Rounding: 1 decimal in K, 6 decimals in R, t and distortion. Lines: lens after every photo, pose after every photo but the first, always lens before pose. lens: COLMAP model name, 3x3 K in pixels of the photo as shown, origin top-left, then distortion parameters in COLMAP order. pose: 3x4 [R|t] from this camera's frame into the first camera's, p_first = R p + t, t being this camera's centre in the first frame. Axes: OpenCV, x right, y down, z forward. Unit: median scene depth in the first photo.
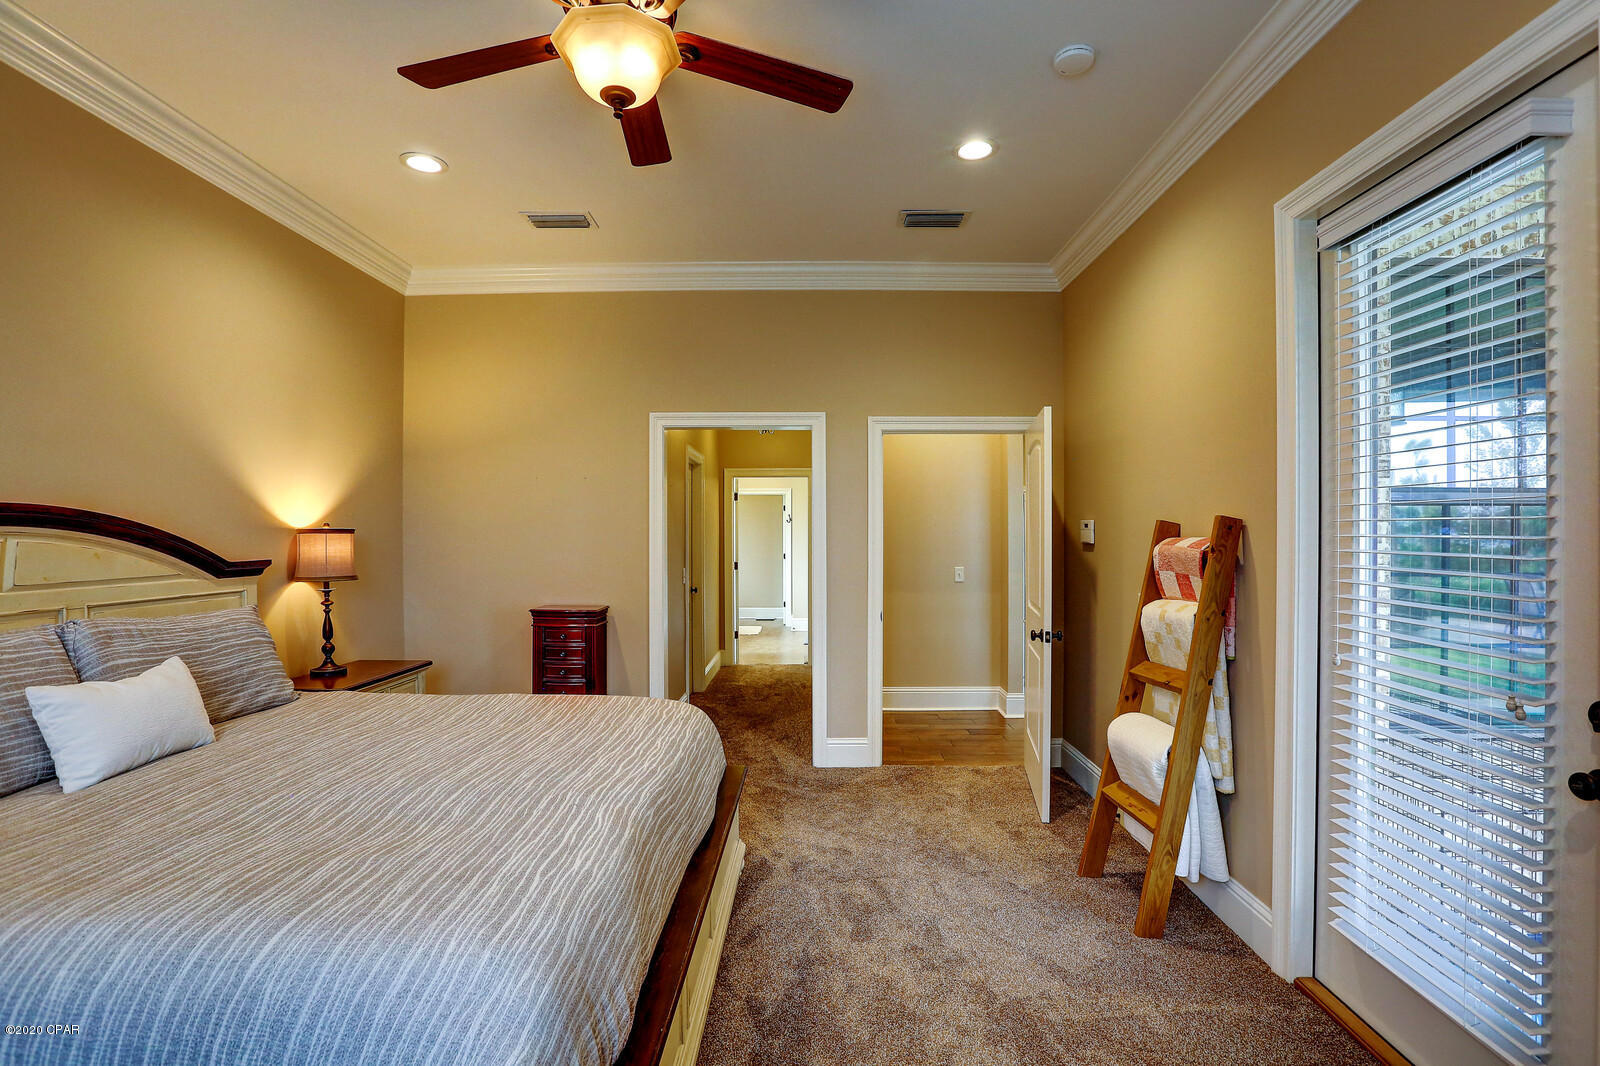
lens RADIAL K [[735.2, 0, 800.0], [0, 735.2, 533.0], [0, 0, 1]] dist [-0.042628, 0.015110]
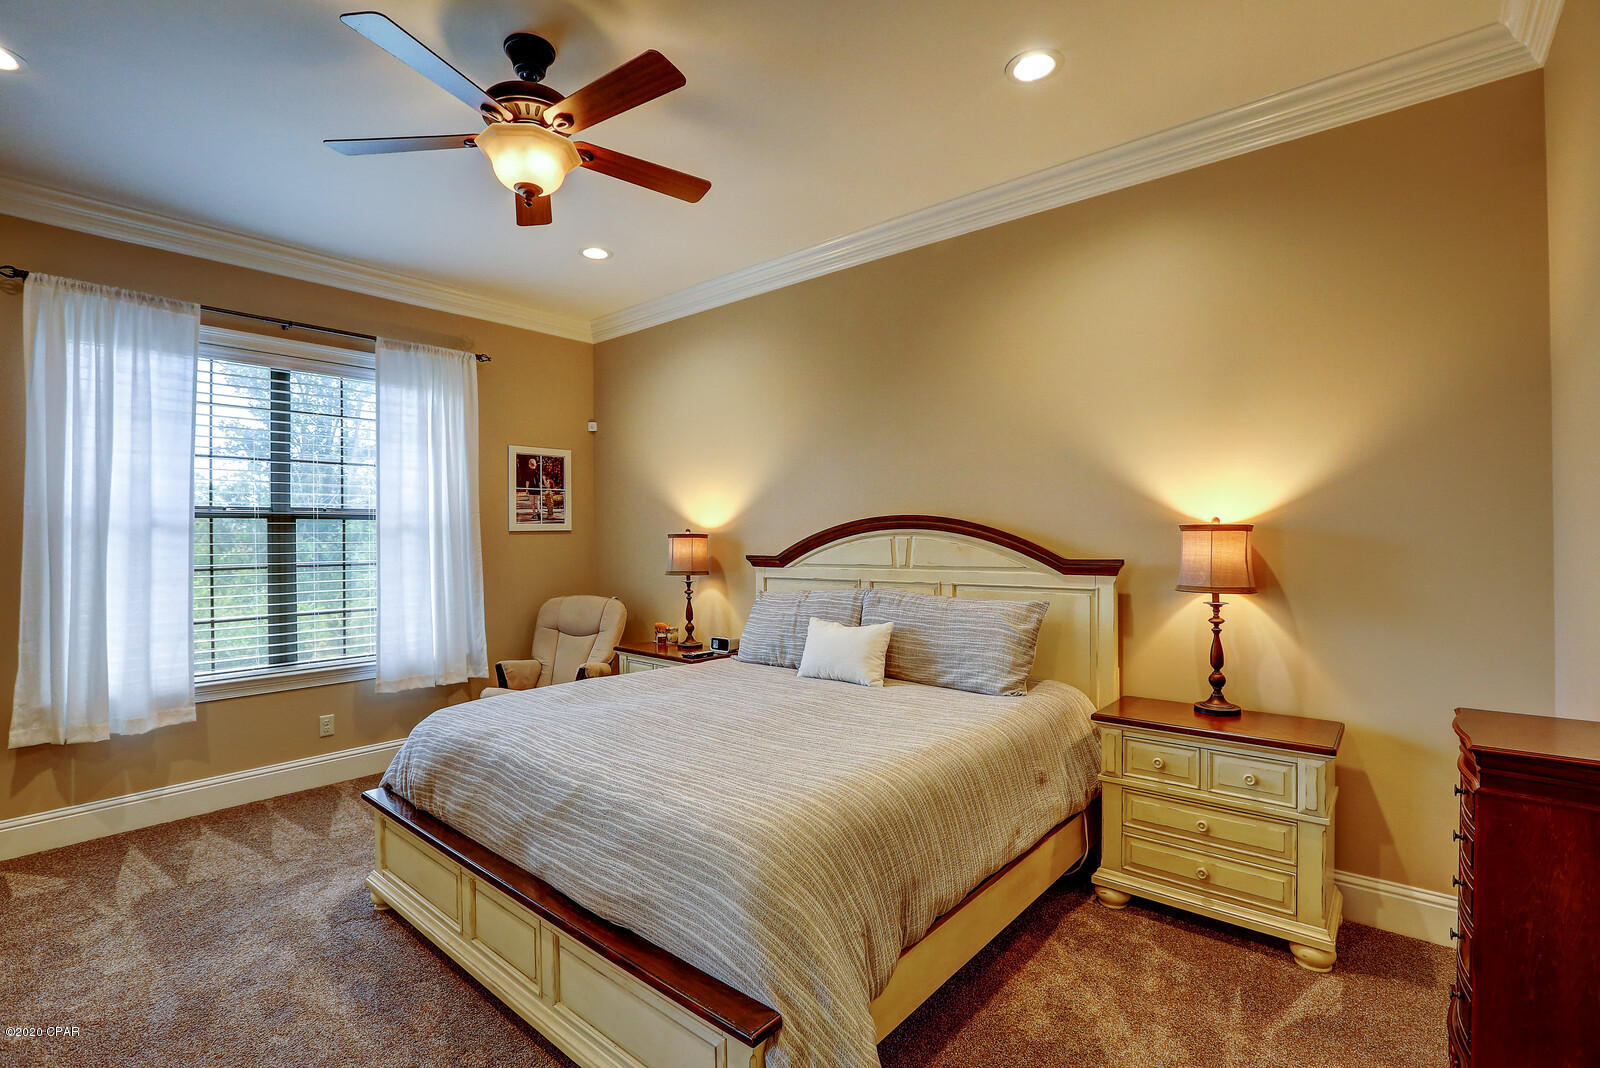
lens RADIAL K [[735.2, 0, 800.0], [0, 735.2, 534.0], [0, 0, 1]] dist [-0.042628, 0.015110]
pose [[-0.633224, 0.003723, -0.773959, 0.257301], [0.009345, 0.999952, -0.002836, 0.002688], [0.773912, -0.009028, -0.633229, 1.311660]]
